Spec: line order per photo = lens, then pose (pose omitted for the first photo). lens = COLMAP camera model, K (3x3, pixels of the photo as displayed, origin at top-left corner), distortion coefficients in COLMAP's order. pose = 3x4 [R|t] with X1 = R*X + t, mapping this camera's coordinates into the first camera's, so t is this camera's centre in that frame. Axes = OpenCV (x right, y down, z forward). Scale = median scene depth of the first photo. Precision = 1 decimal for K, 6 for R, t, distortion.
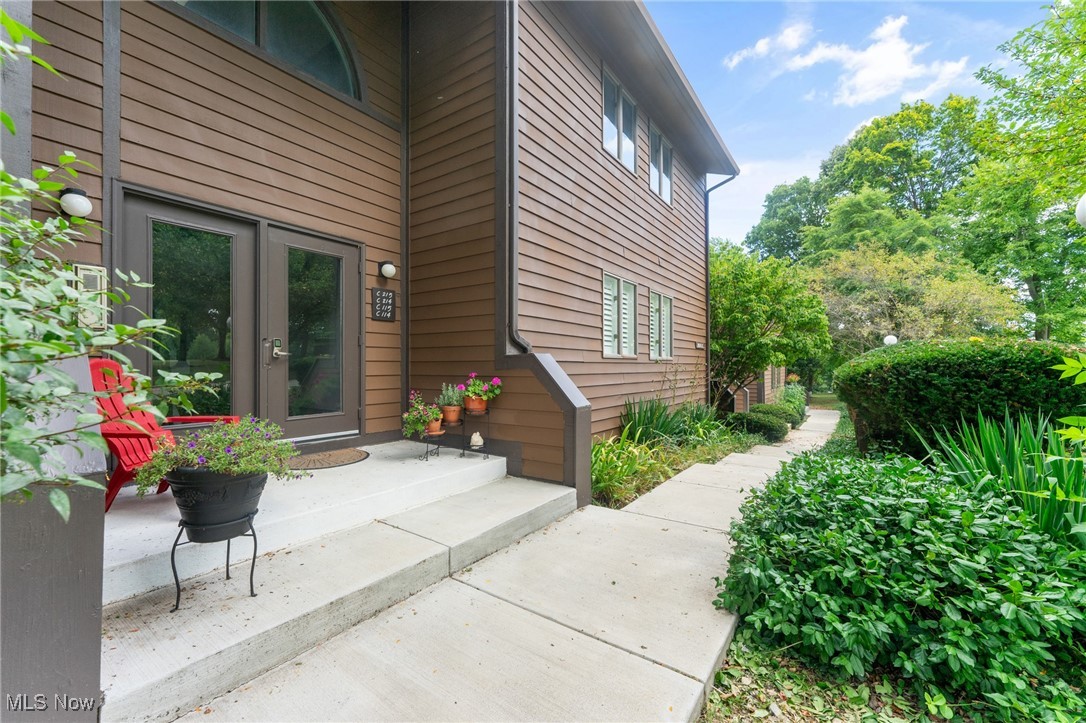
lens RADIAL K [[447.5, 0, 539.3], [0, 447.5, 363.6], [0, 0, 1]] dist [0.001496, 0.000103]
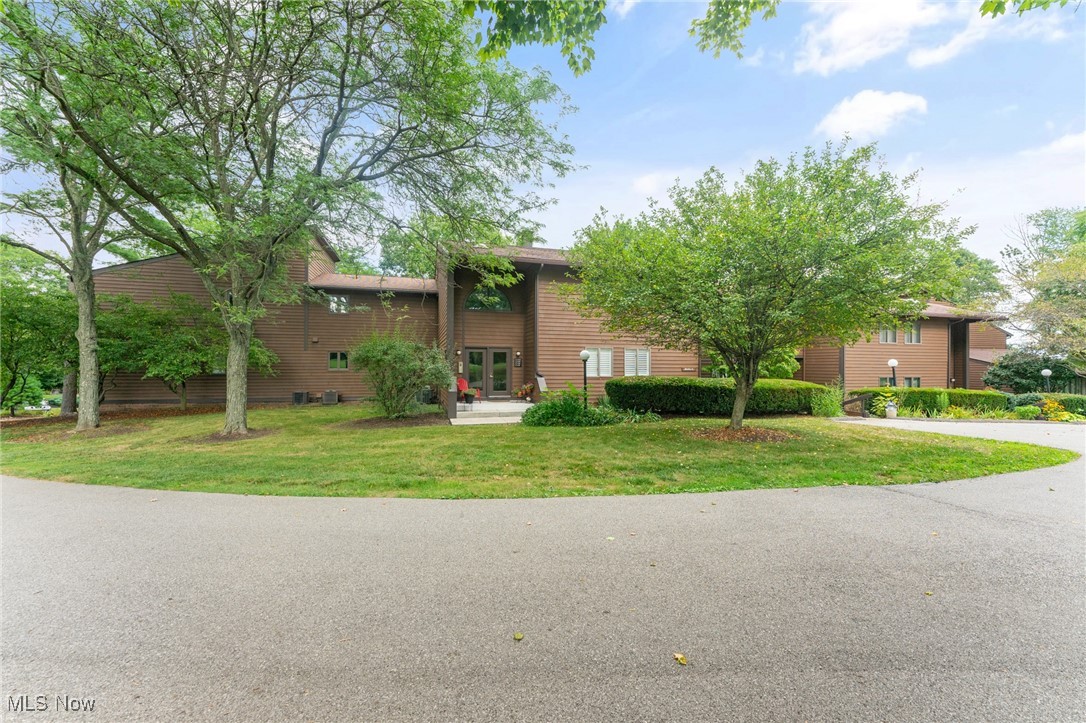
lens RADIAL K [[447.5, 0, 539.4], [0, 447.5, 364.8], [0, 0, 1]] dist [0.001496, 0.000103]
pose [[0.782963, 0.004191, -0.622055, 2.324875], [-0.005388, 0.999985, -0.000045, -0.128256], [0.622045, 0.003387, 0.782974, -1.983243]]
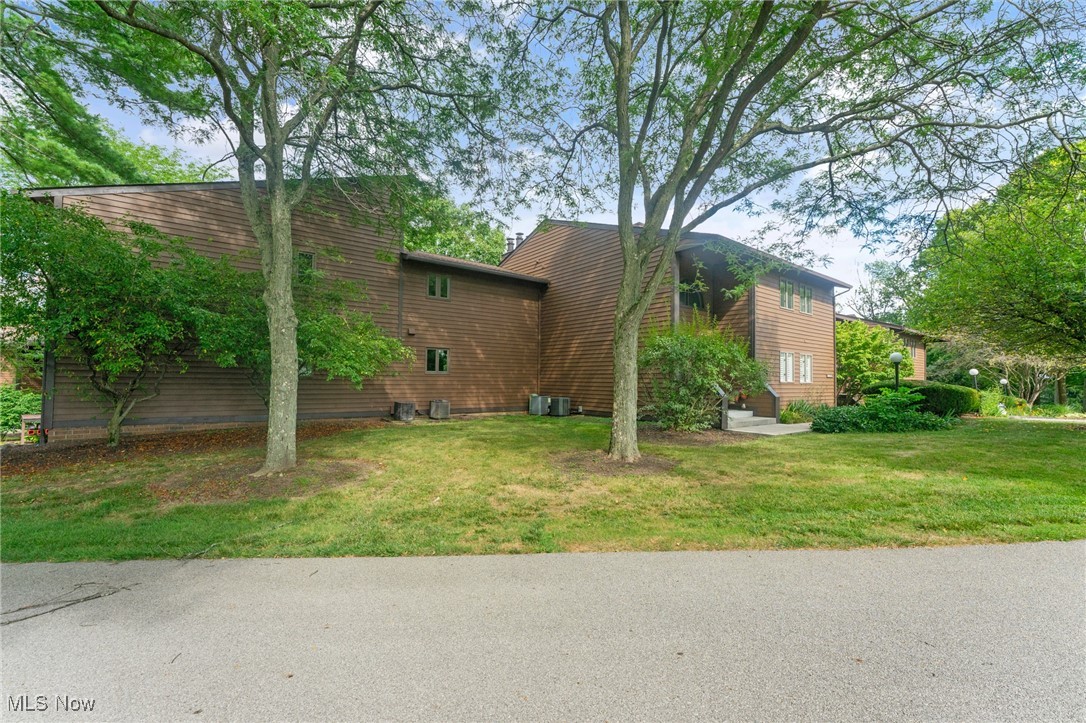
lens RADIAL K [[447.5, 0, 544.0], [0, 447.5, 363.7], [0, 0, 1]] dist [0.001496, 0.000103]
pose [[0.957089, 0.003623, -0.289770, -0.608032], [-0.014020, 0.999330, -0.033812, -0.021241], [0.289453, 0.036424, 0.956499, -2.771445]]
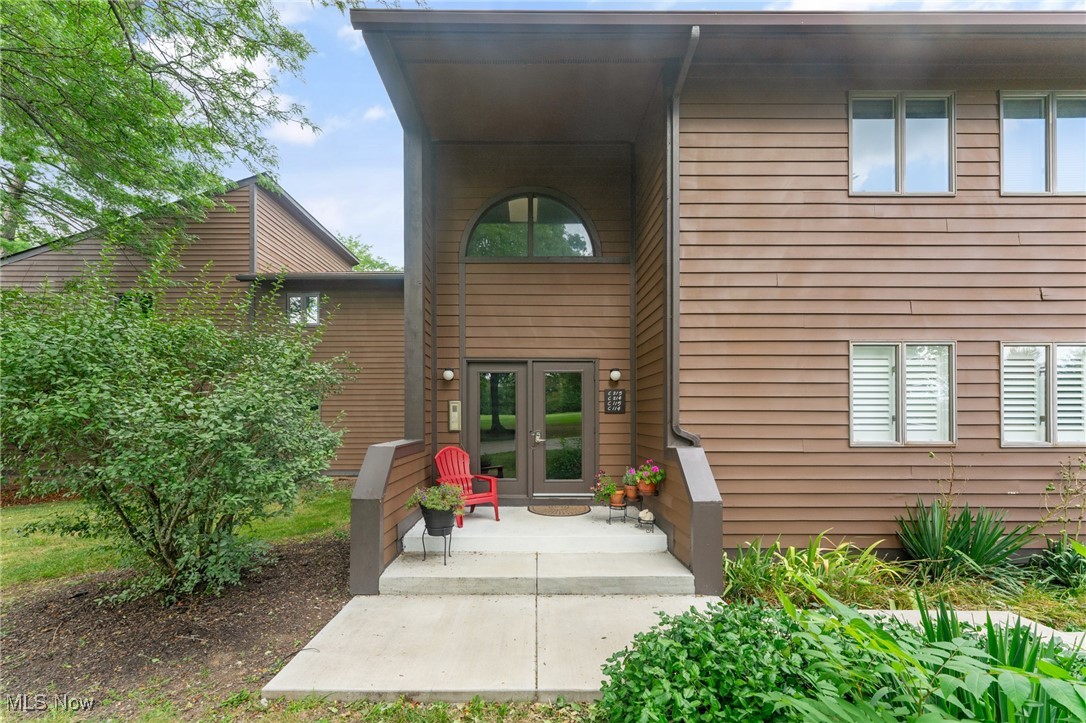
lens RADIAL K [[447.5, 0, 526.8], [0, 447.5, 418.8], [0, 0, 1]] dist [0.001496, 0.000103]
pose [[0.575422, 0.001912, -0.817855, 0.647364], [0.003040, 0.999985, 0.004476, -0.096183], [0.817851, -0.005062, 0.575408, 0.032006]]
